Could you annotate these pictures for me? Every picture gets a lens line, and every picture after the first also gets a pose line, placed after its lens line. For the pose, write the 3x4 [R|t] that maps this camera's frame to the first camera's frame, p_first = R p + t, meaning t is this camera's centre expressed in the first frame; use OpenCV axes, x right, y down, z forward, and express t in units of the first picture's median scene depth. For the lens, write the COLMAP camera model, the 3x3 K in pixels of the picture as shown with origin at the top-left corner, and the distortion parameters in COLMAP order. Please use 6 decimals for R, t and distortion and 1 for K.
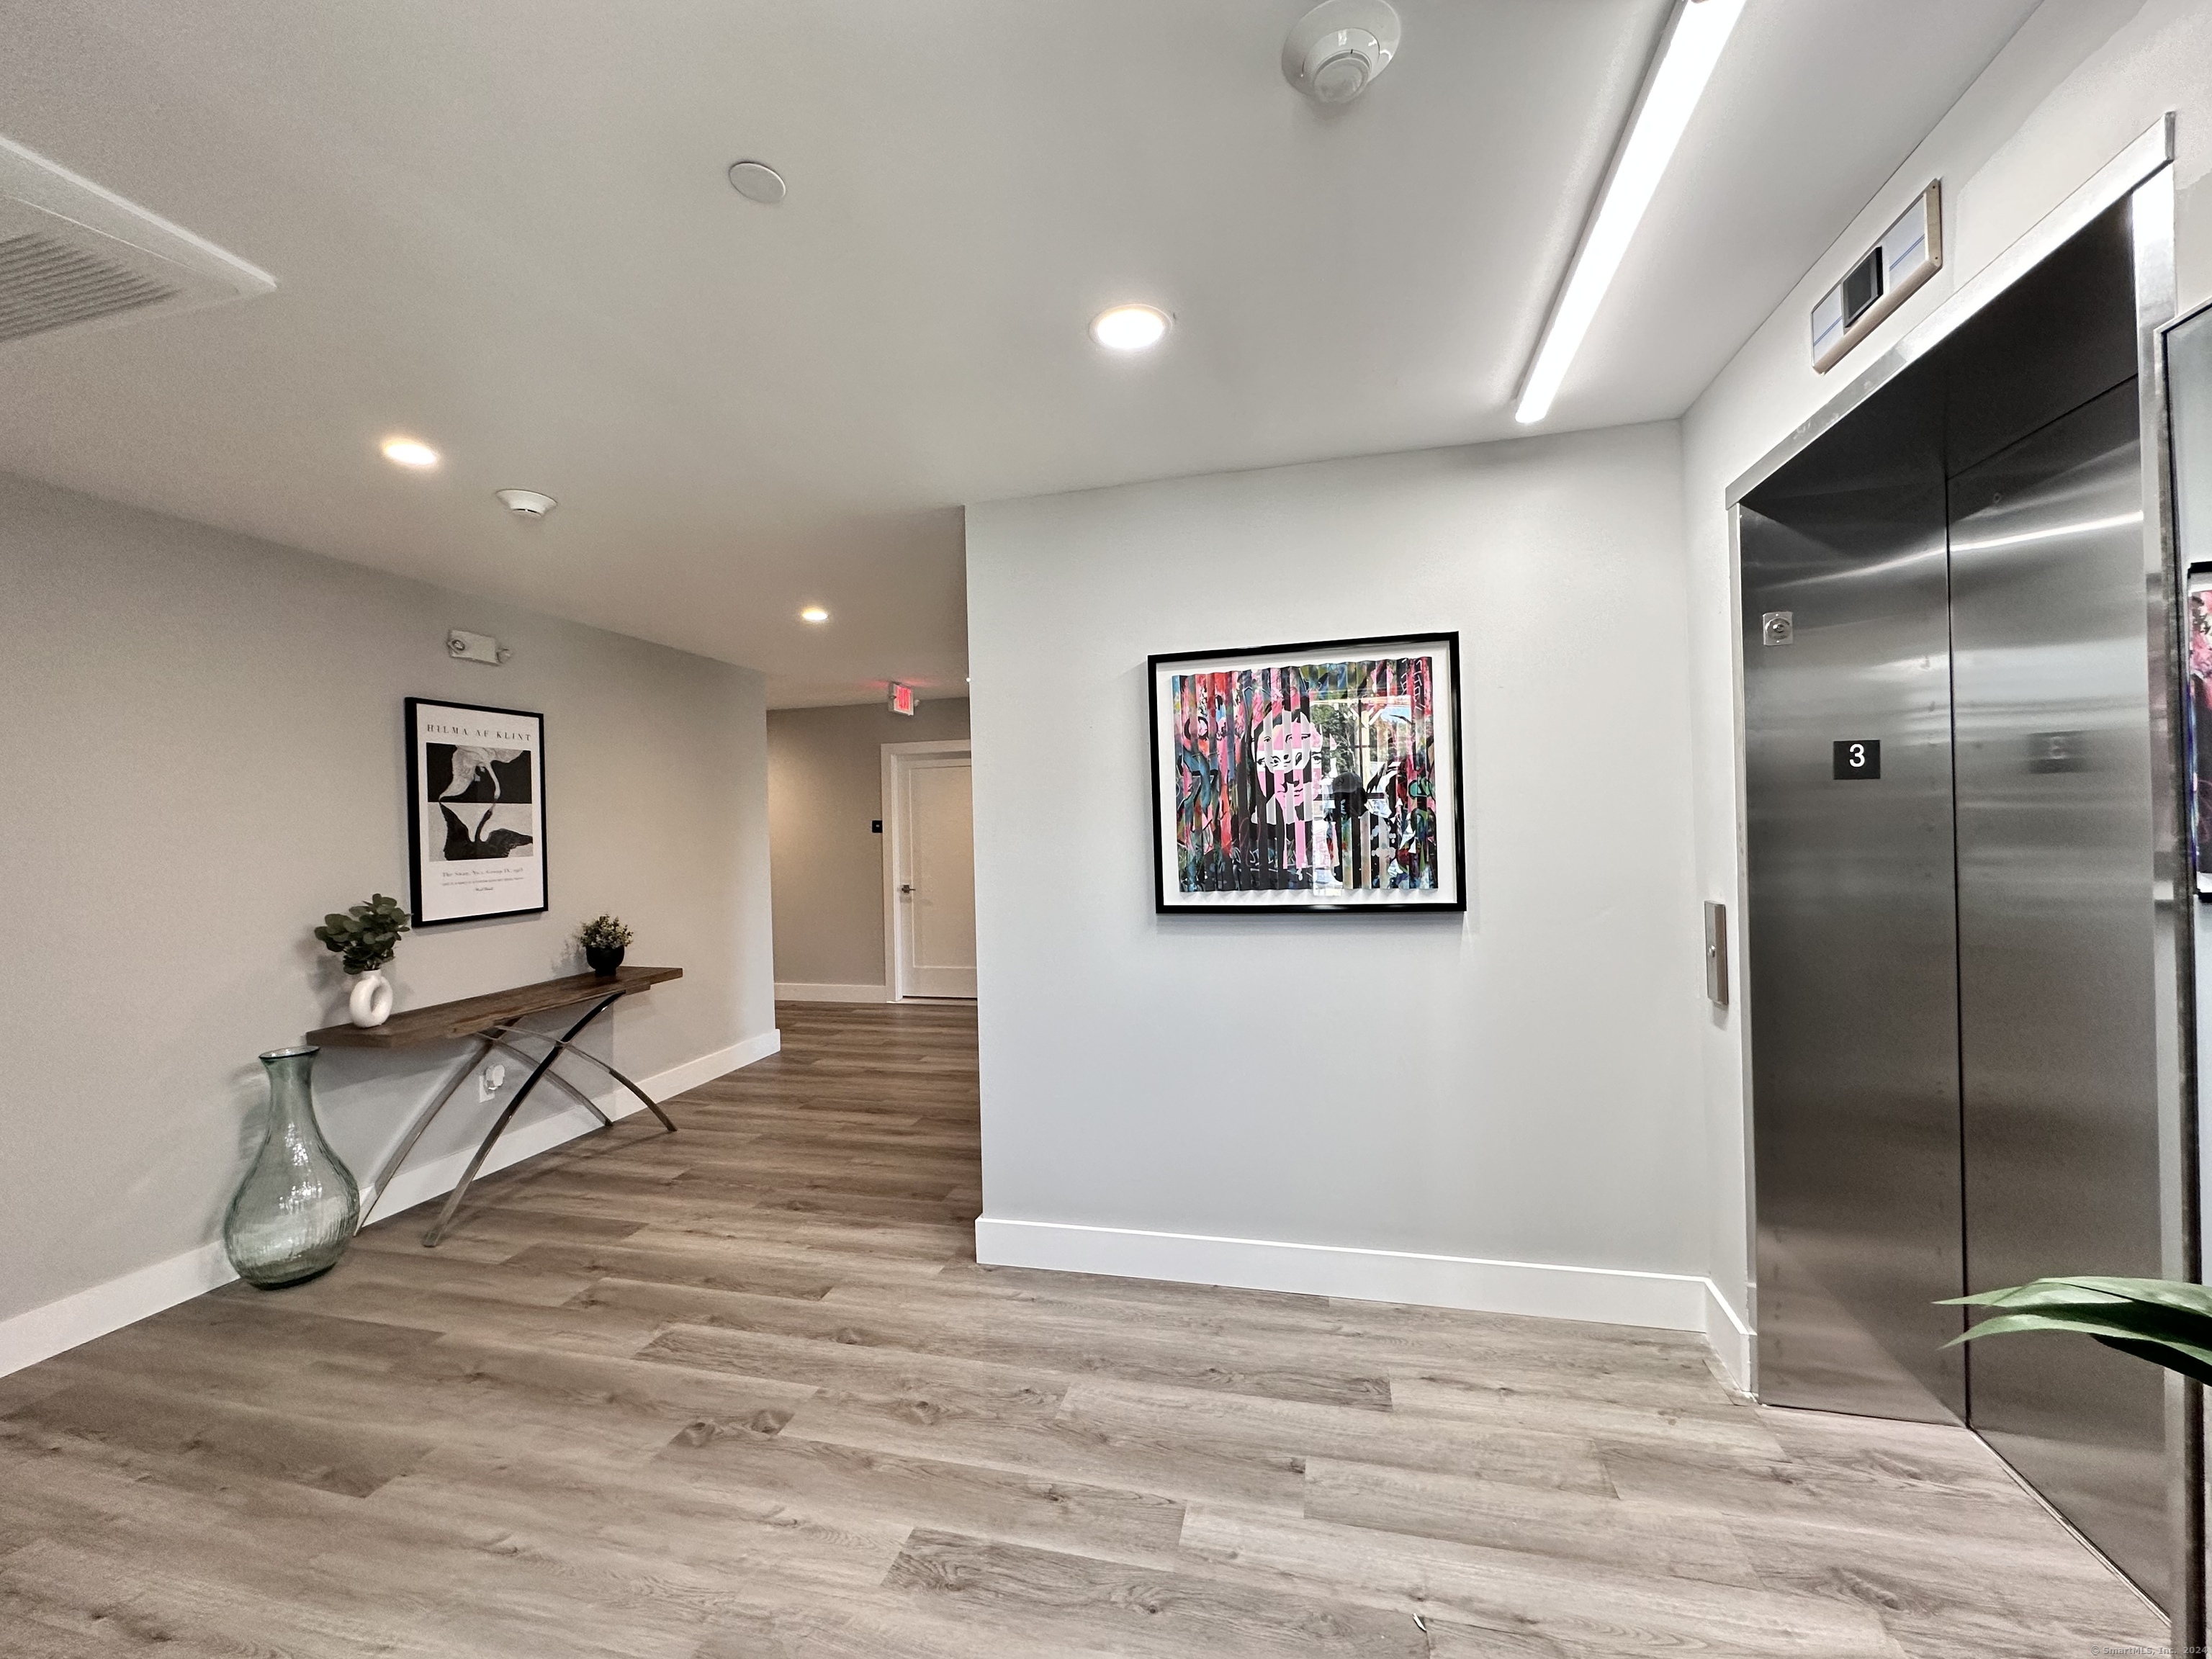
lens RADIAL K [[883.8, 0, 1104.8], [0, 883.8, 818.1], [0, 0, 1]] dist [-0.000664, 0.000267]
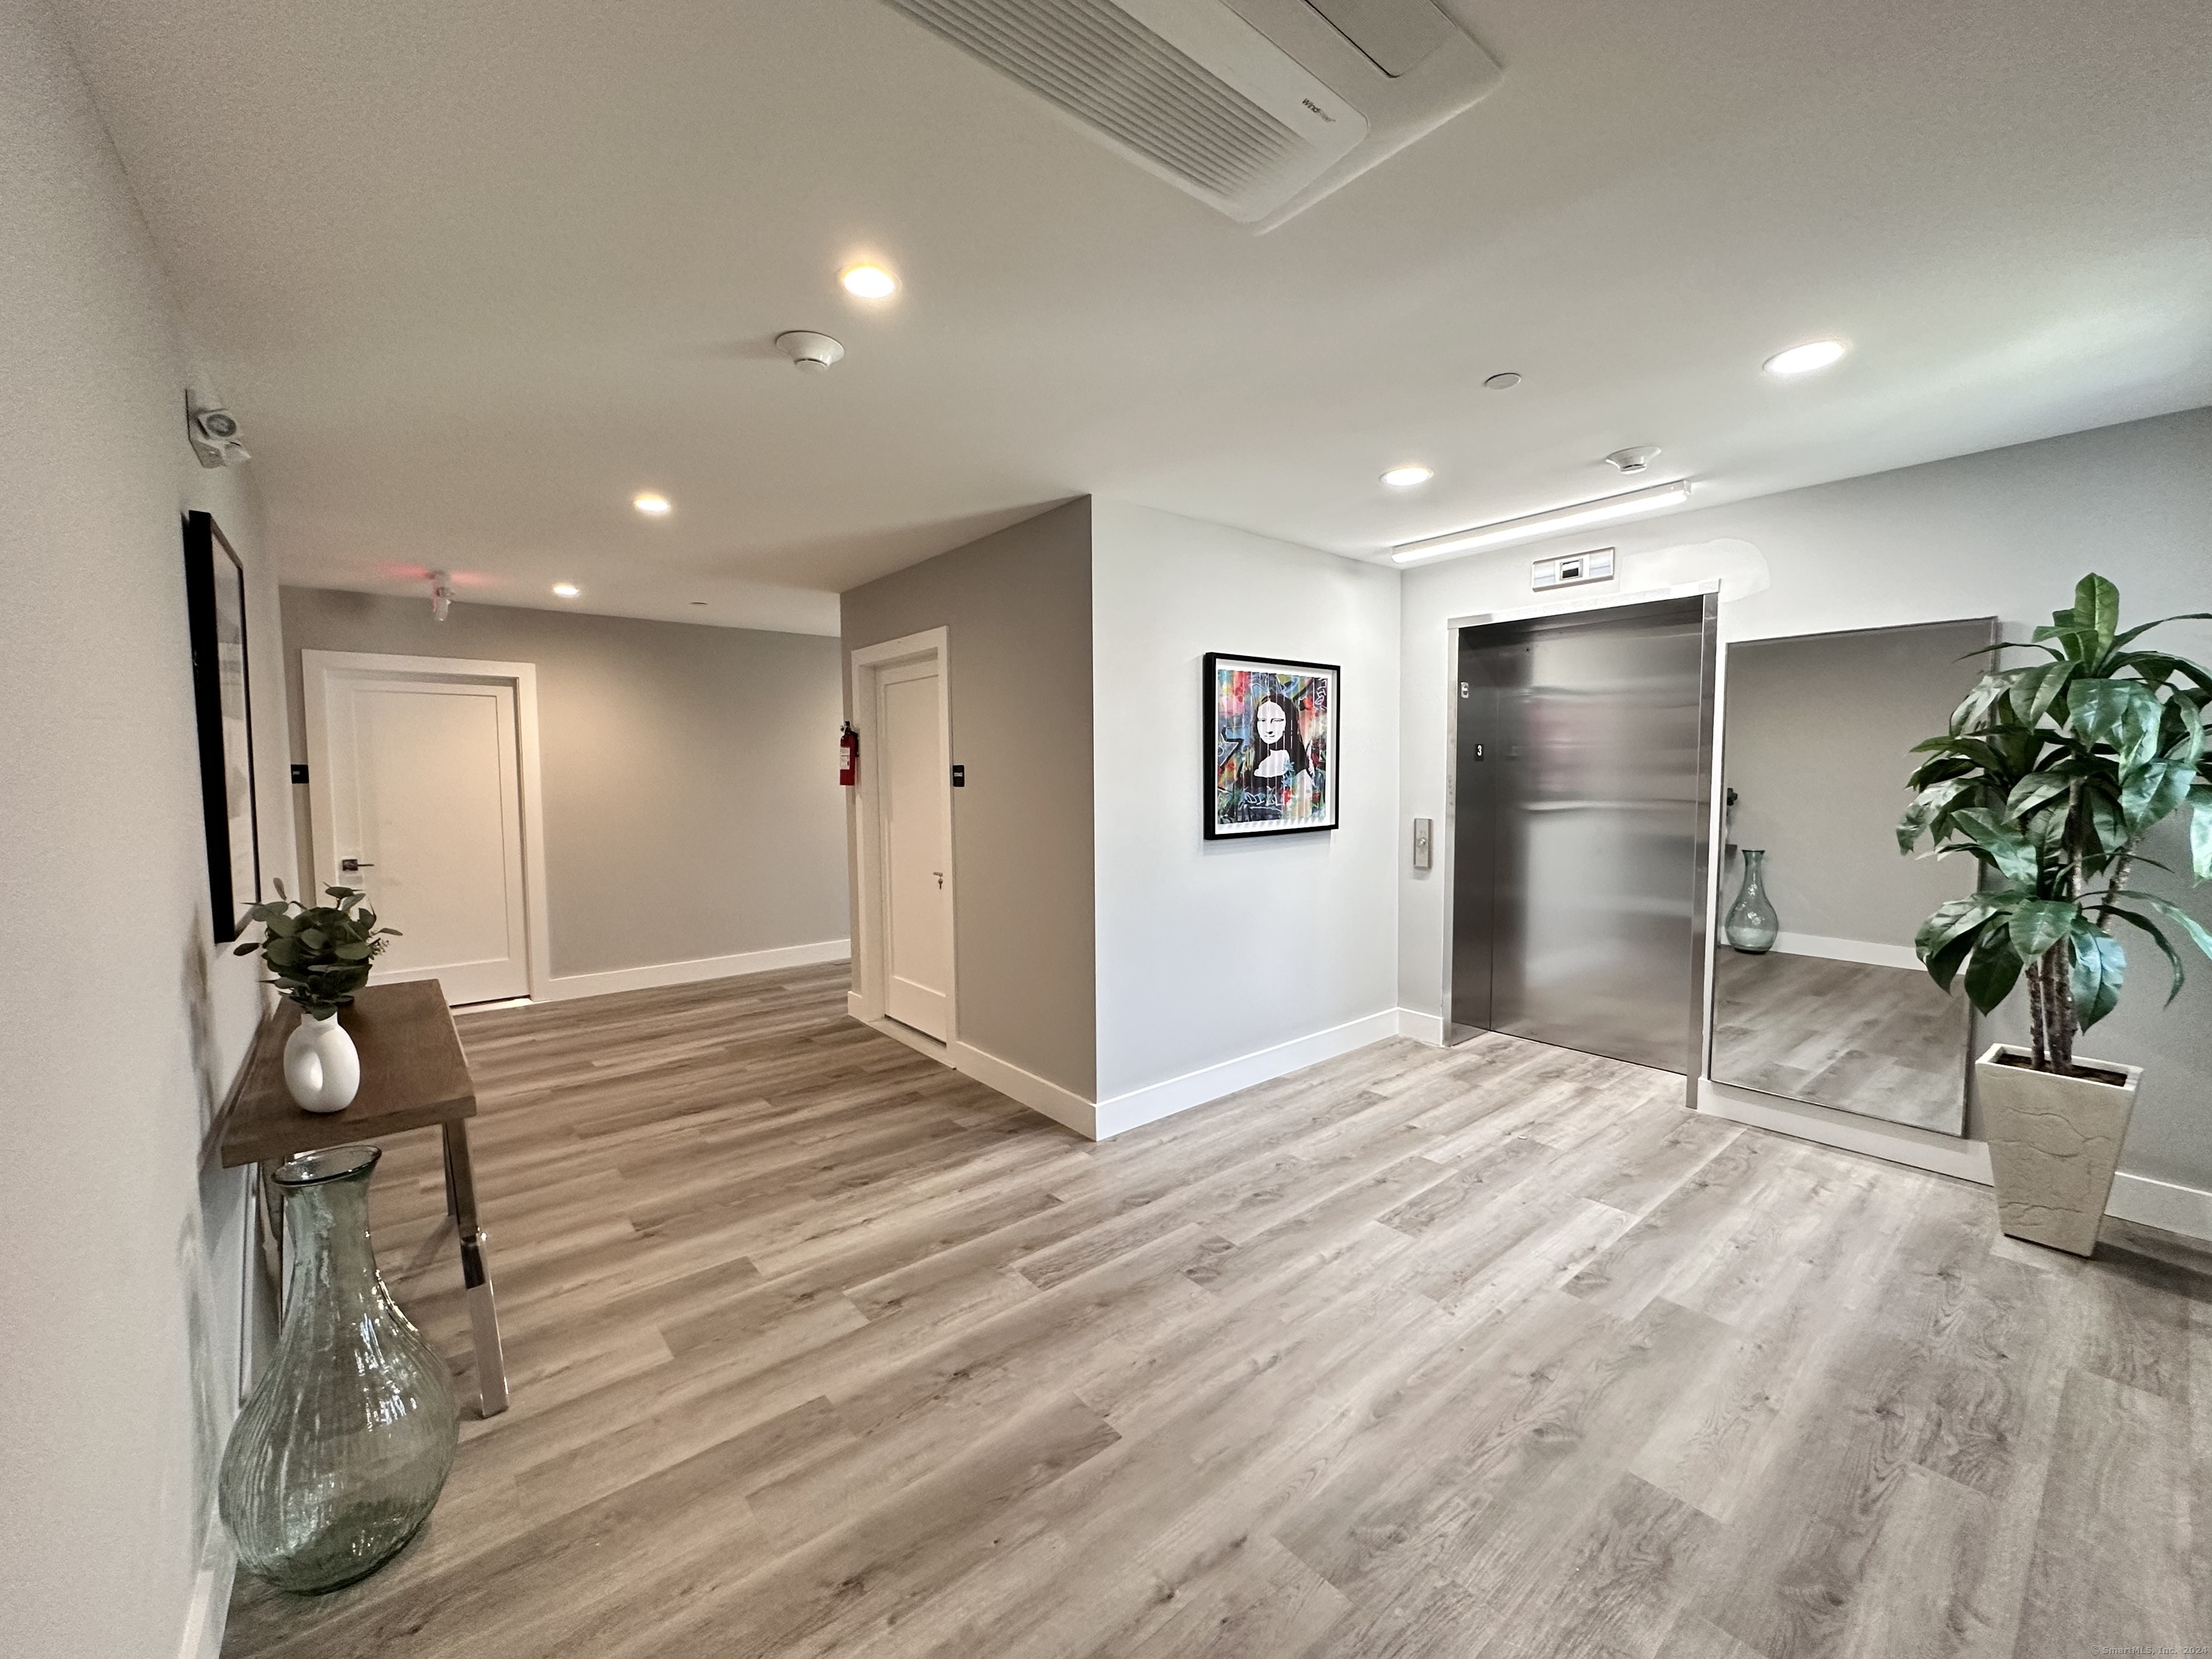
lens RADIAL K [[883.8, 0, 1108.0], [0, 883.8, 822.3], [0, 0, 1]] dist [-0.000664, 0.000267]
pose [[0.592048, -0.024436, 0.805532, -1.087370], [-0.014436, 0.999058, 0.040917, 0.024422], [-0.805773, -0.035853, 0.591138, 0.299043]]
